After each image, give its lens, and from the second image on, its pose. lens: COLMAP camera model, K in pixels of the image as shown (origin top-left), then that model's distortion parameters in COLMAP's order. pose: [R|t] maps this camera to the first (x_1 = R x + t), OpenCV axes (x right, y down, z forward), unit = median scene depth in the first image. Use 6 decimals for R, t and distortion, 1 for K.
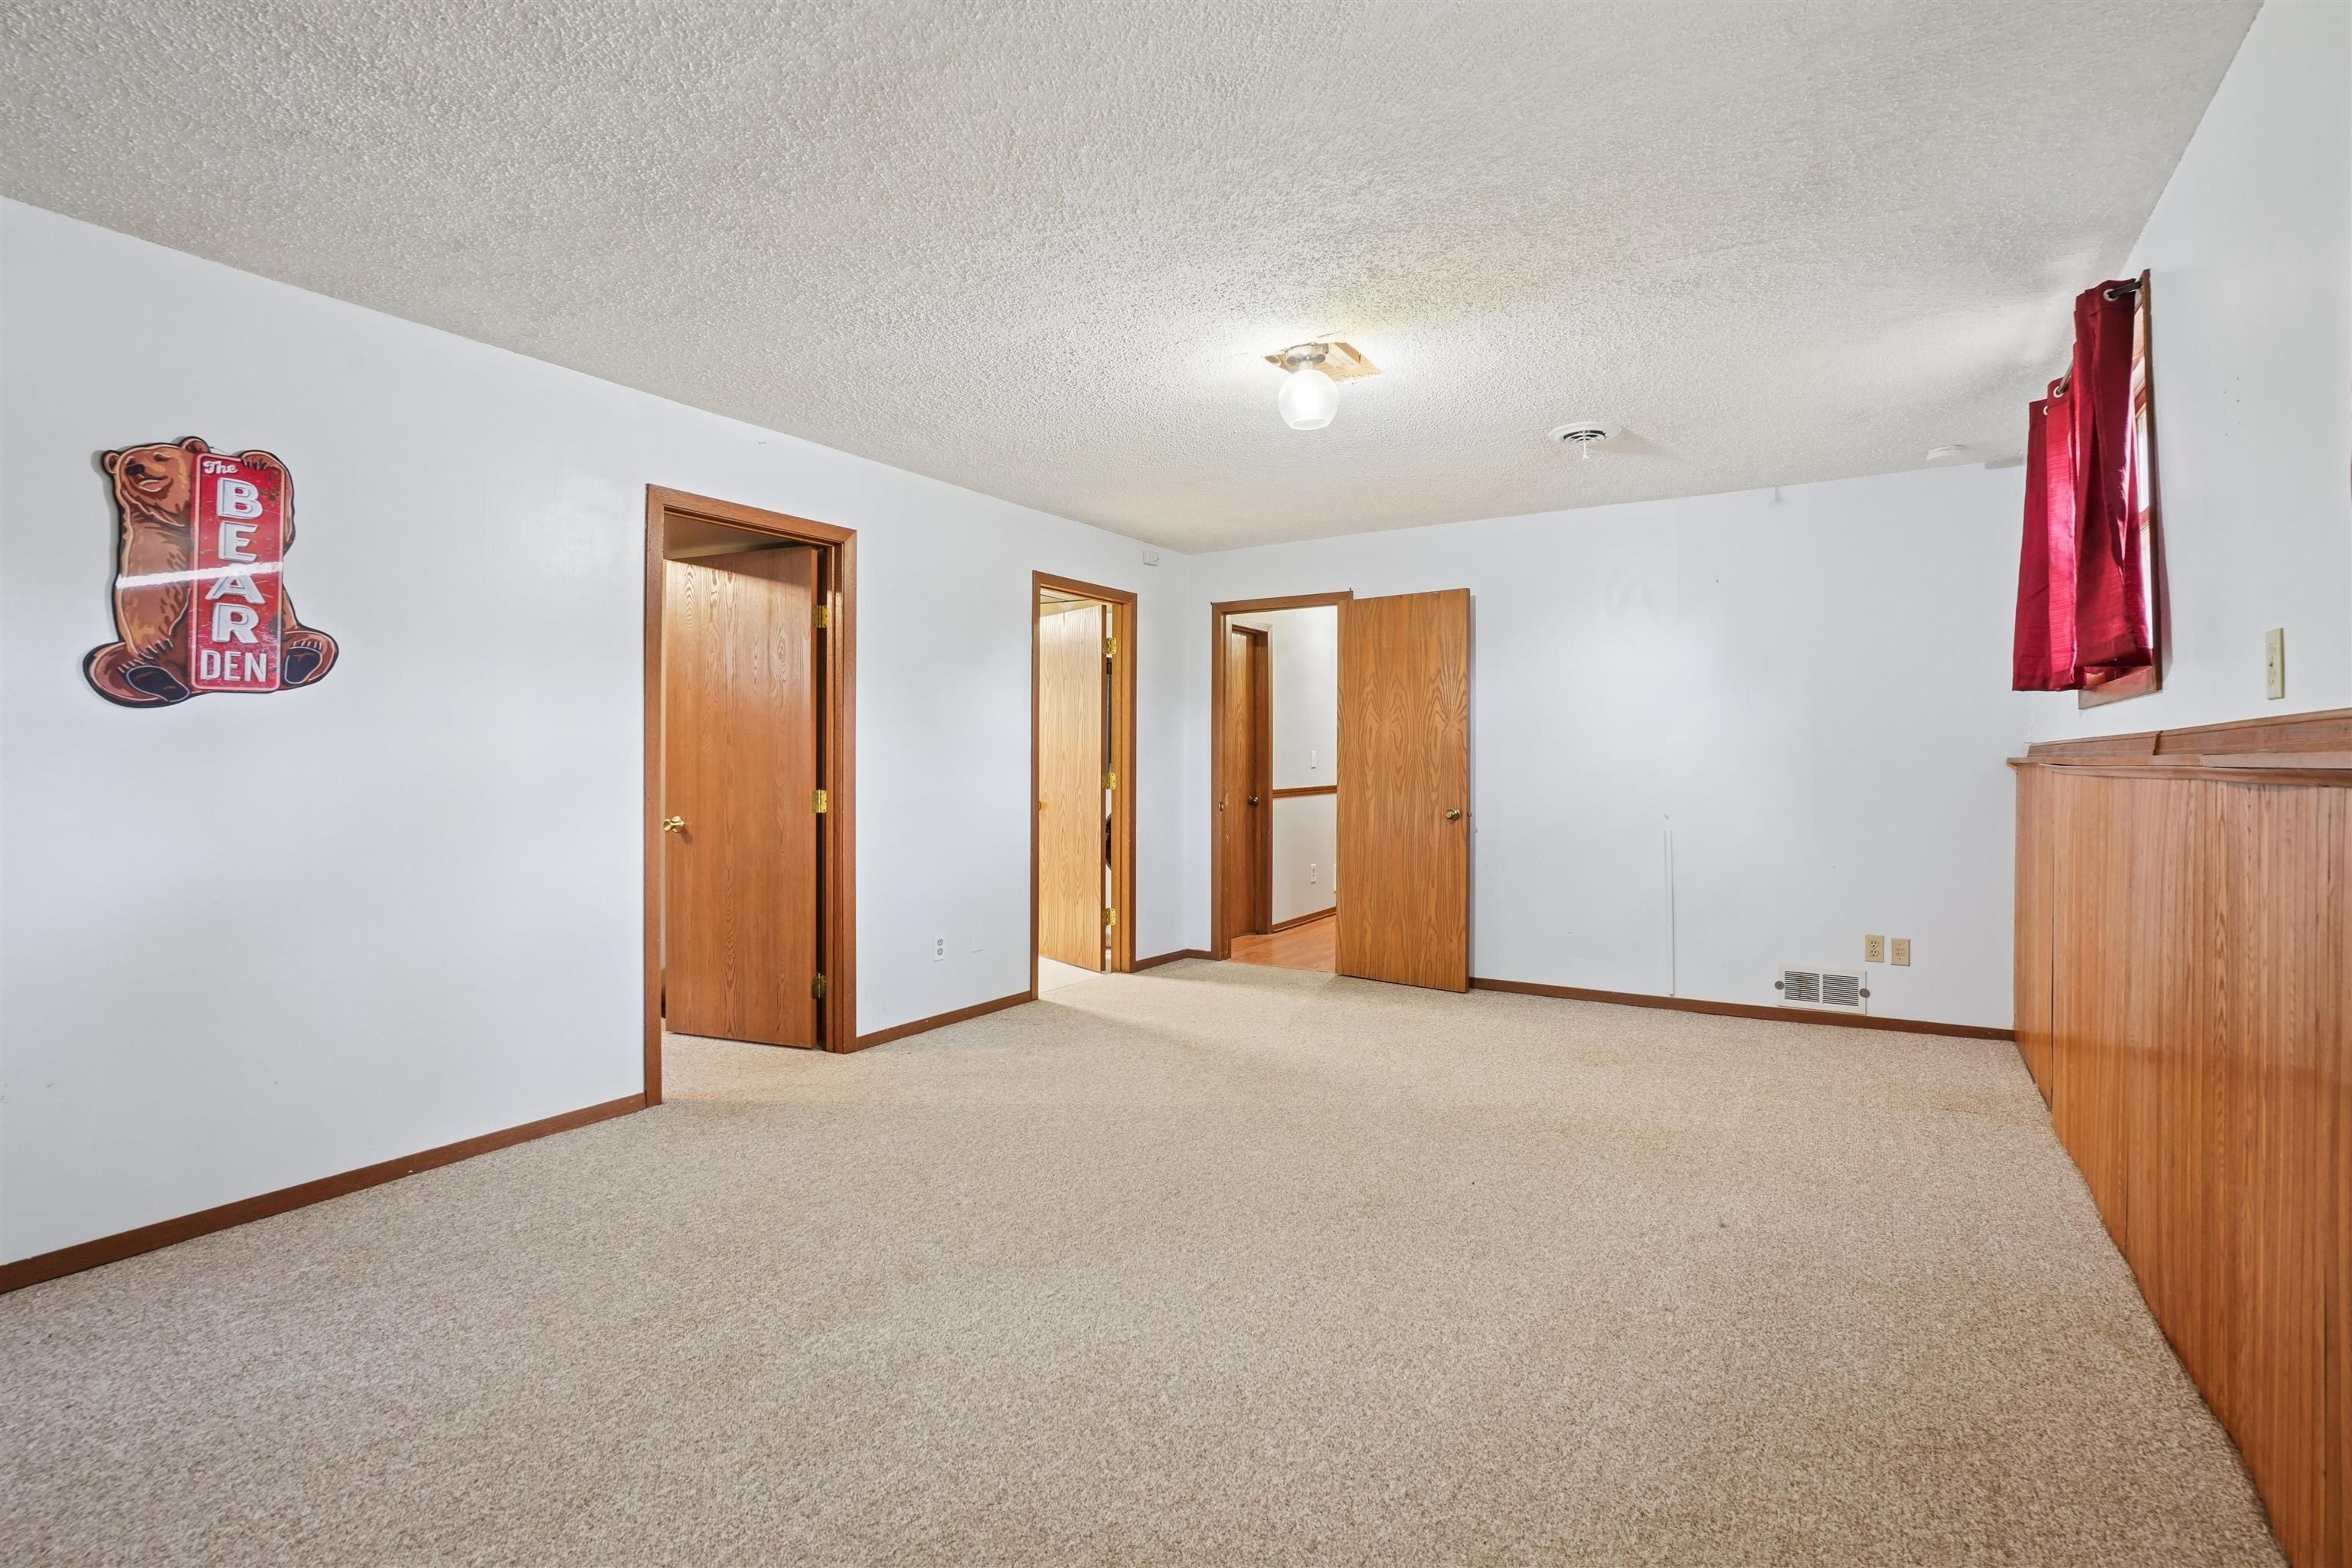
lens RADIAL K [[1092.3, 0, 1176.0], [0, 1092.3, 784.0], [0, 0, 1]] dist [-0.034899, 0.000750]
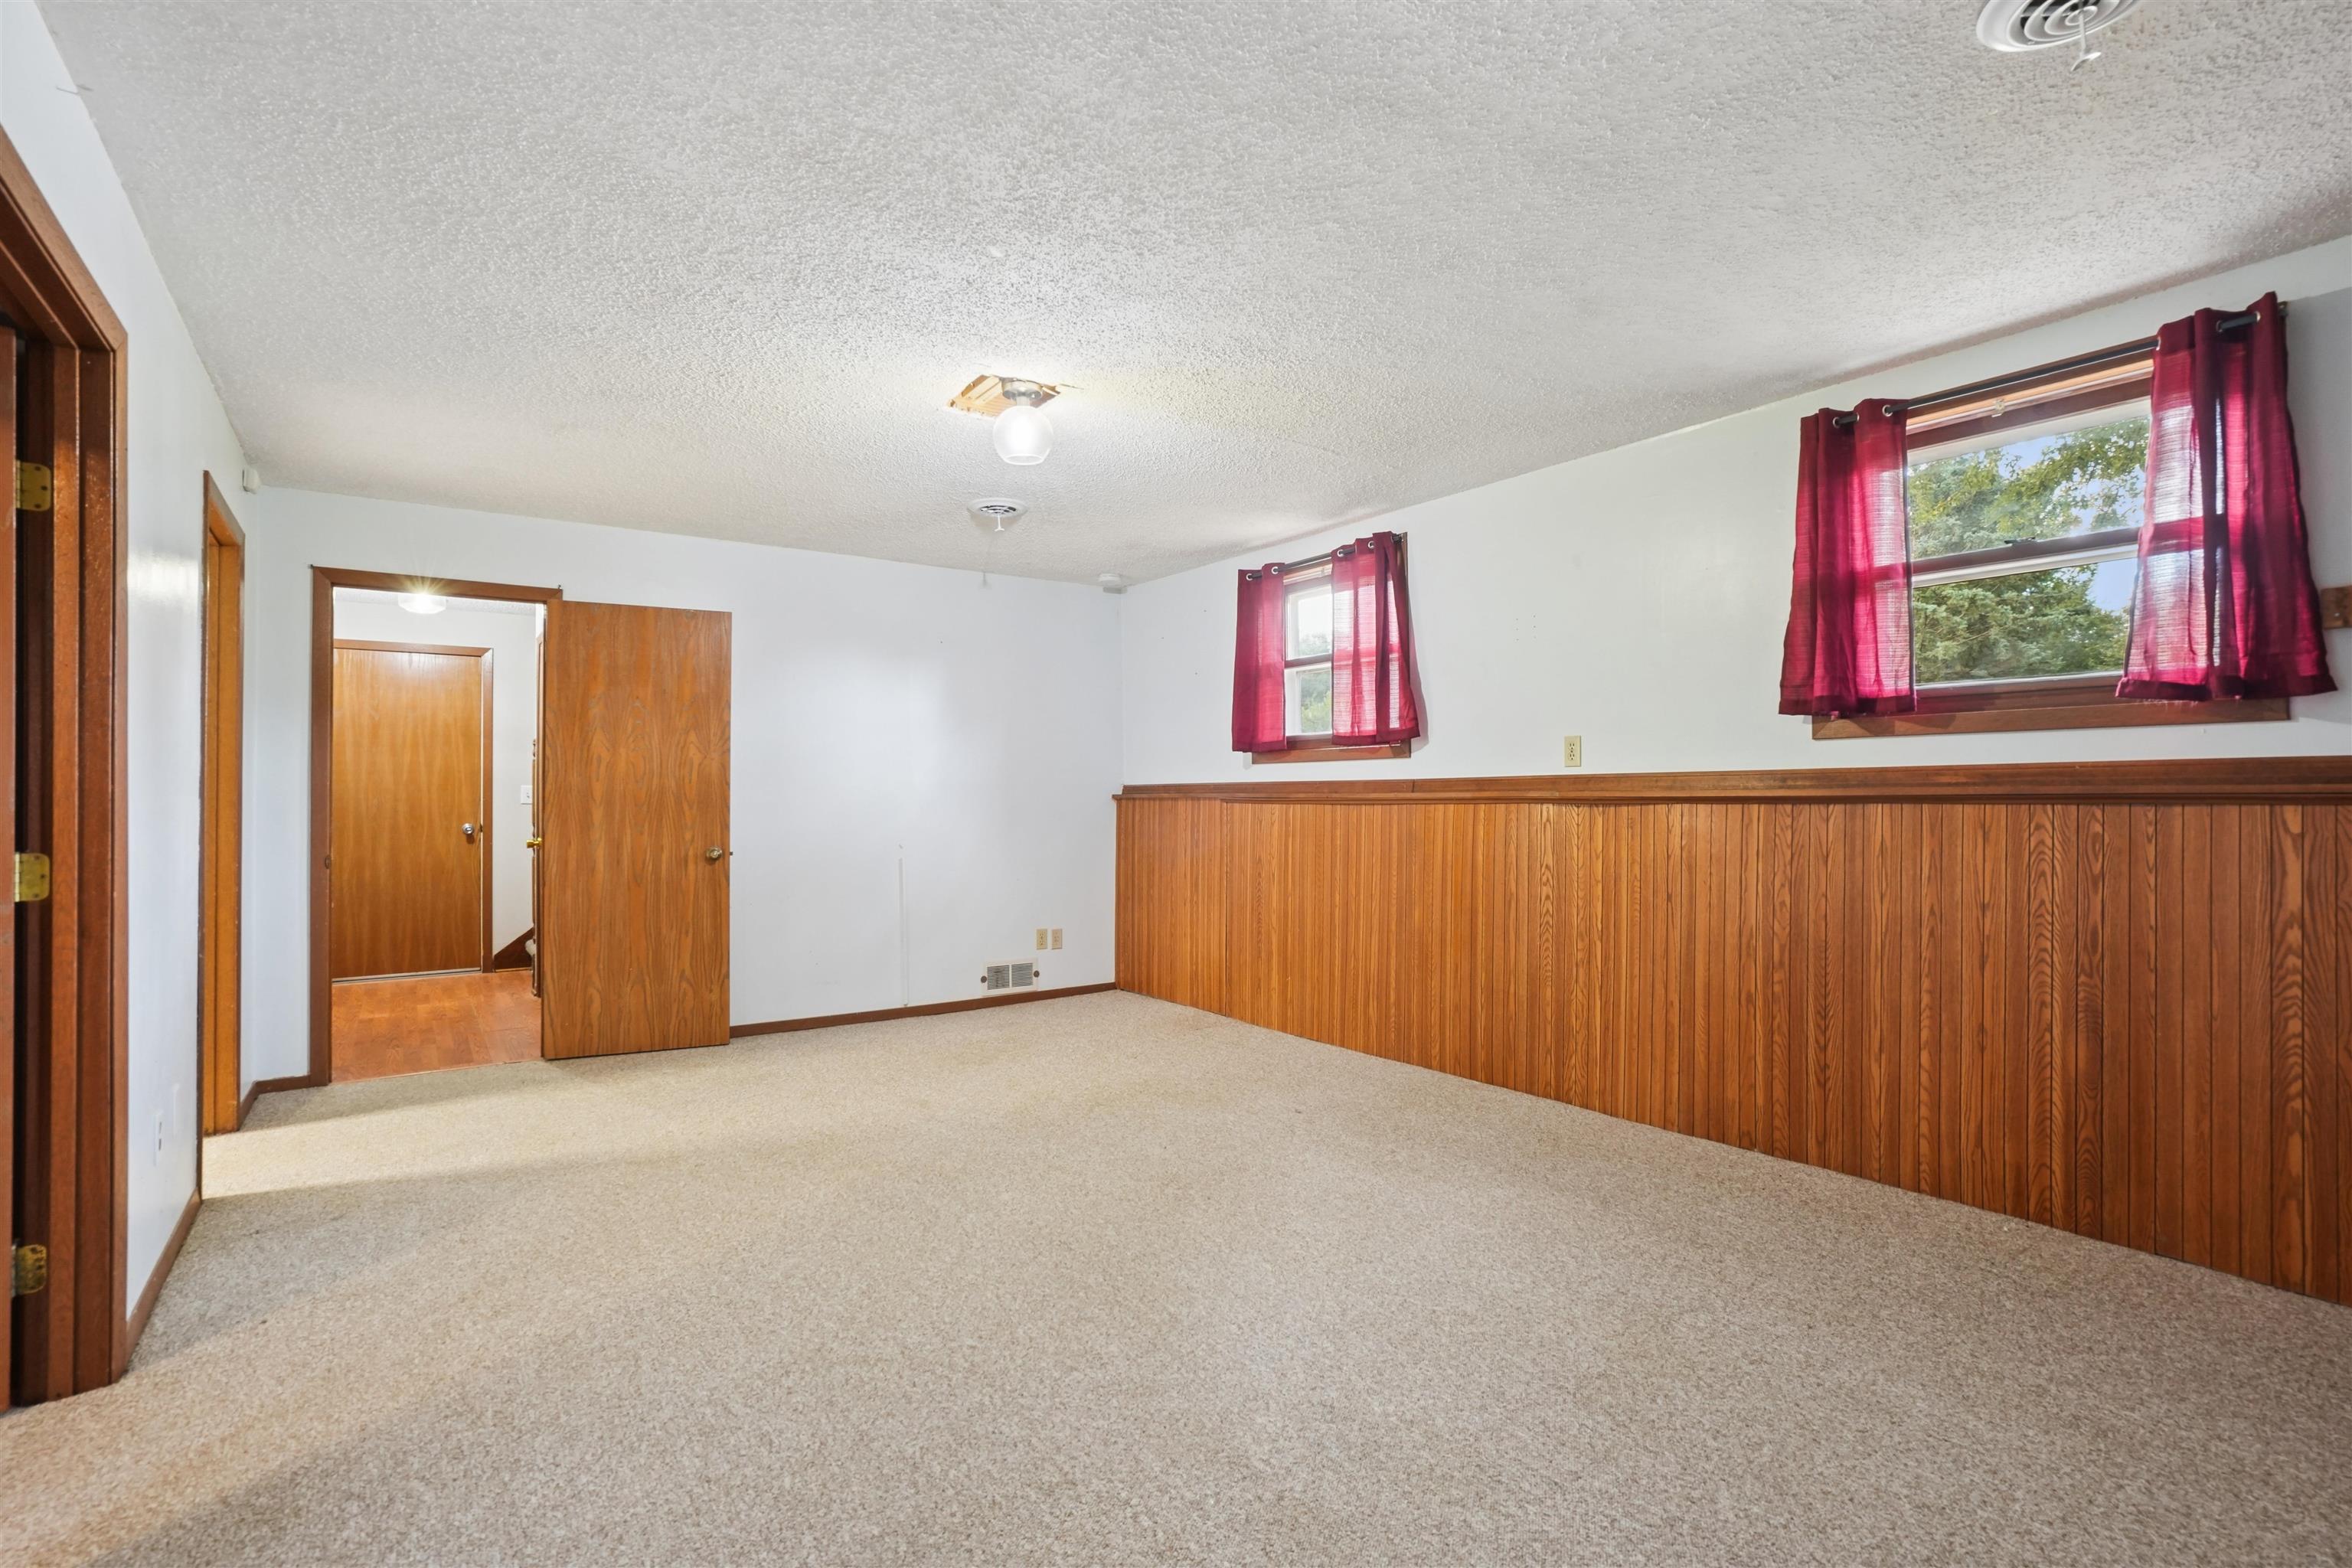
lens RADIAL K [[1099.5, 0, 1170.3], [0, 1099.5, 818.2], [0, 0, 1]] dist [-0.043510, 0.000718]
pose [[0.373992, -0.013800, 0.927329, -0.564781], [0.019480, 0.999786, 0.007022, -0.002025], [-0.927227, 0.015438, 0.374181, 0.361331]]
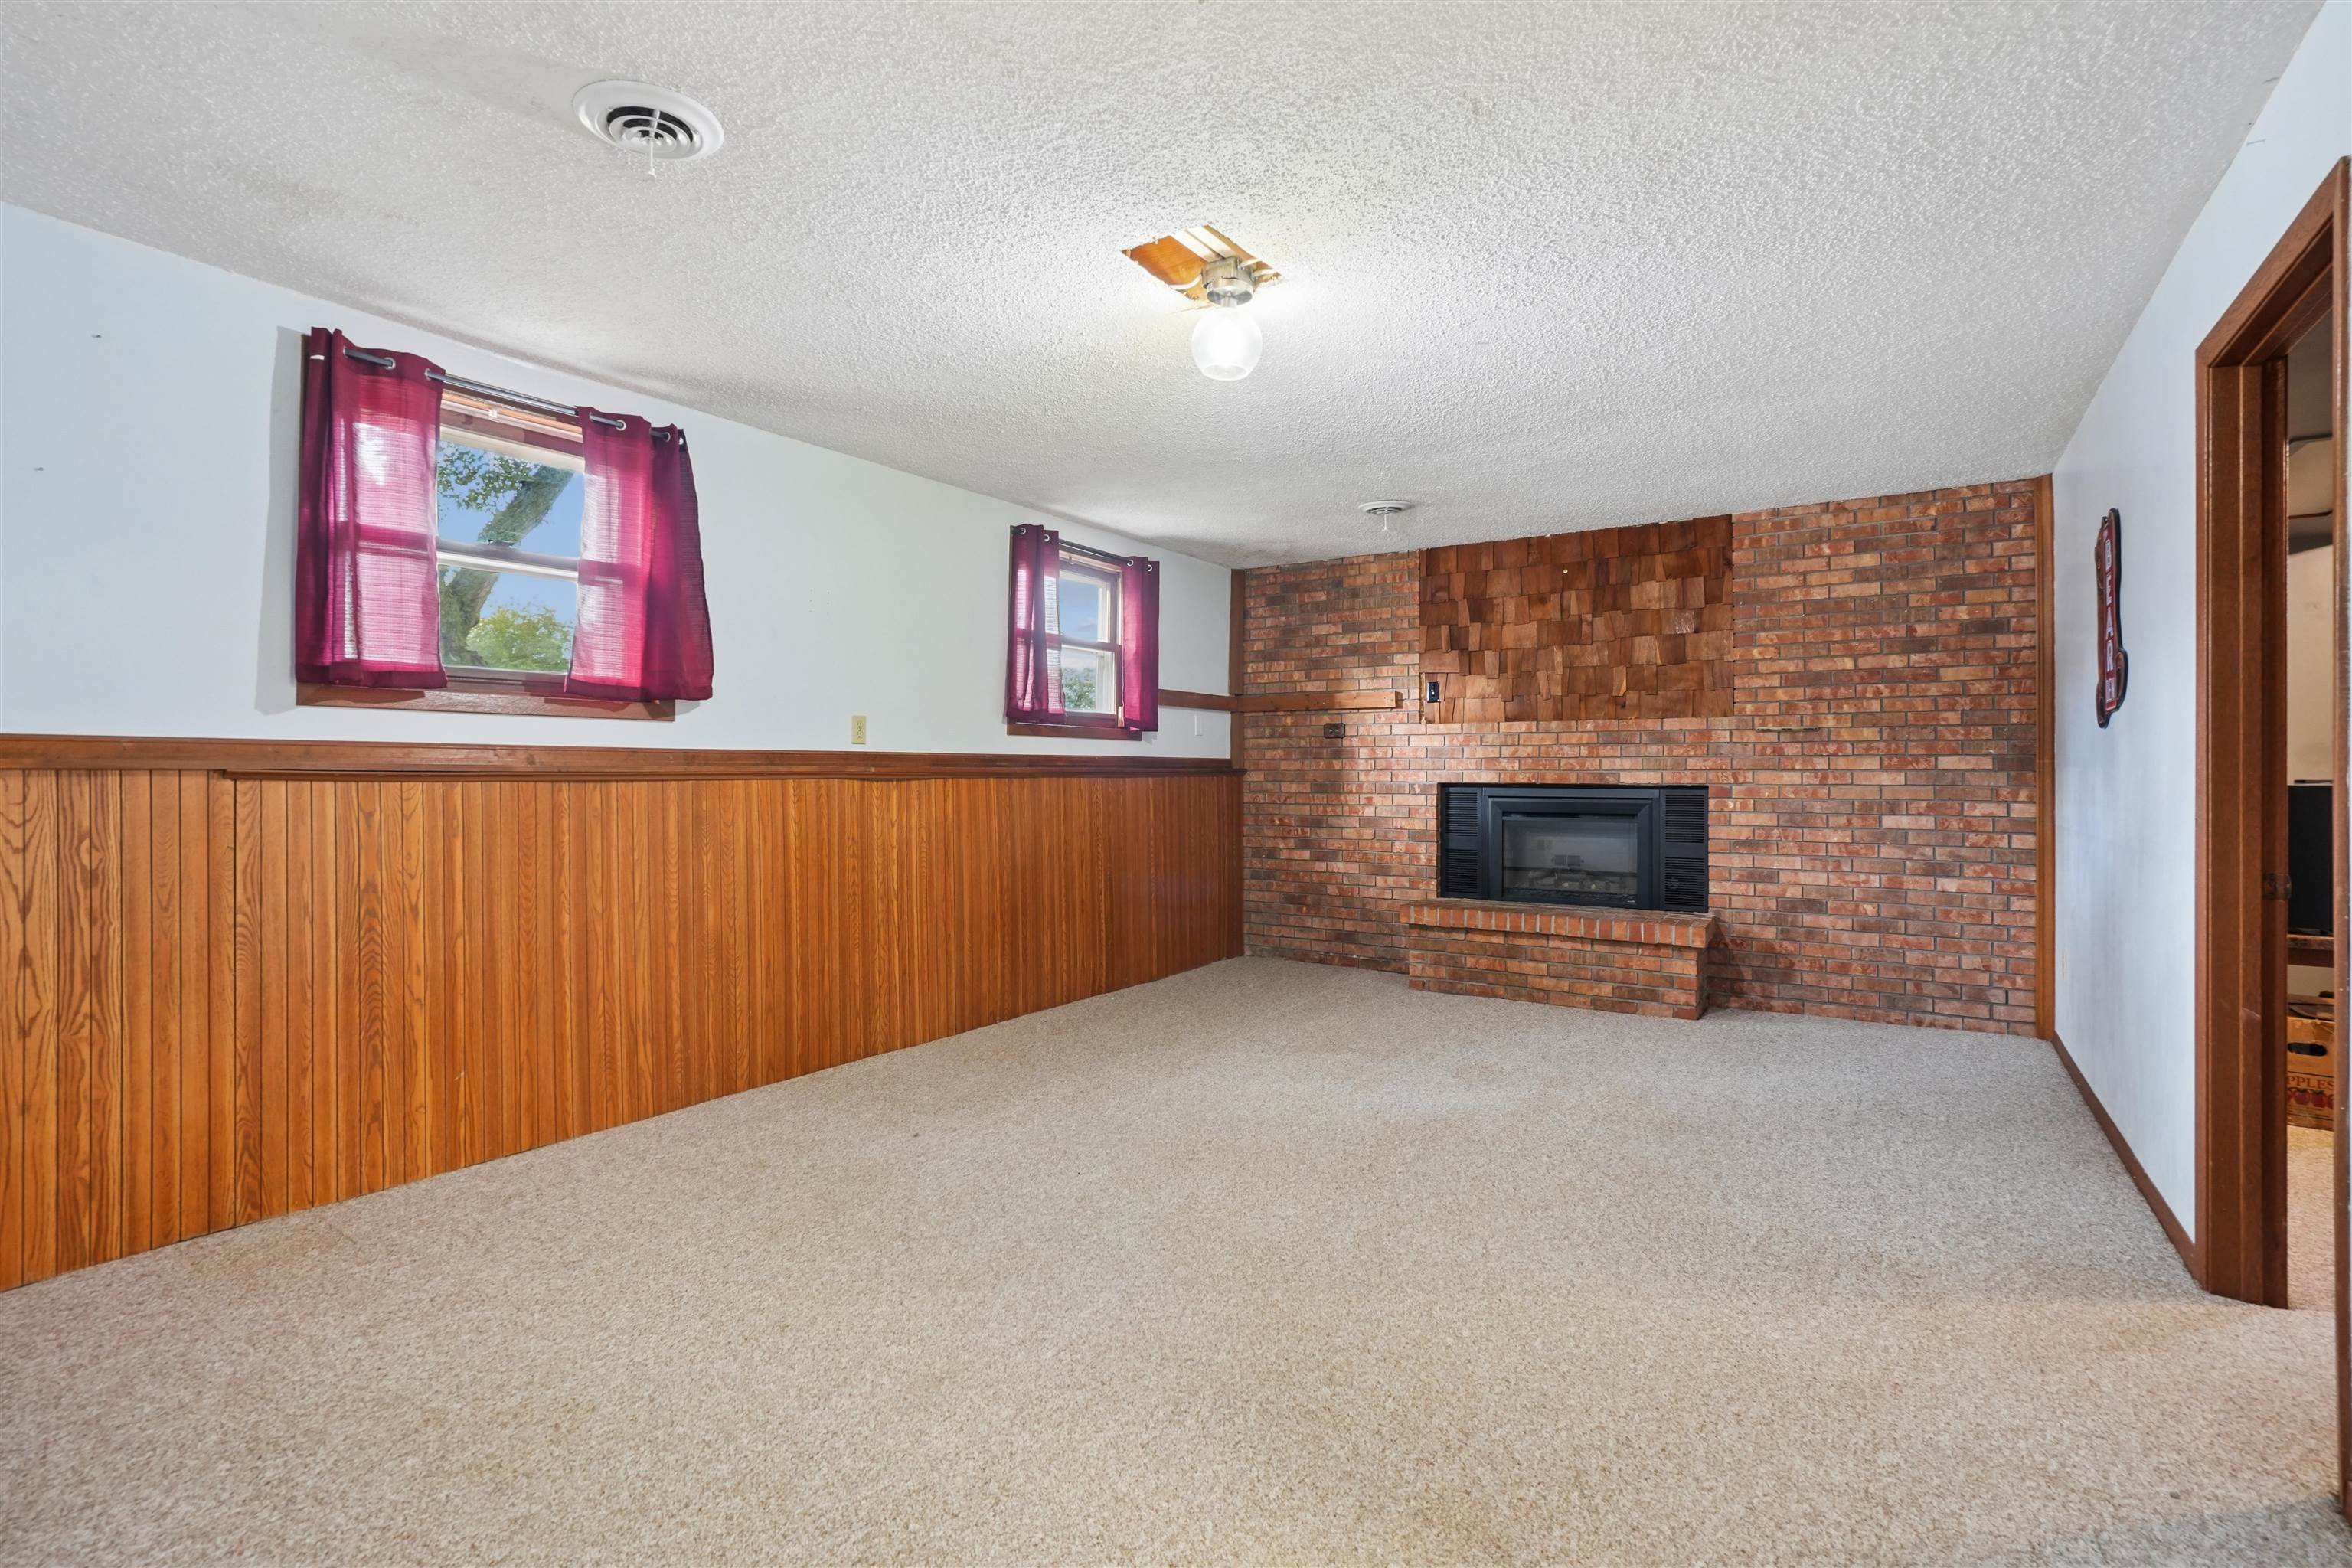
lens RADIAL K [[1092.3, 0, 1176.0], [0, 1092.3, 784.0], [0, 0, 1]] dist [-0.034899, 0.000750]
pose [[-0.999919, 0.002372, 0.012514, 0.112546], [0.002711, 0.999627, 0.027162, -0.022233], [-0.012445, 0.027194, -0.999553, 1.366958]]
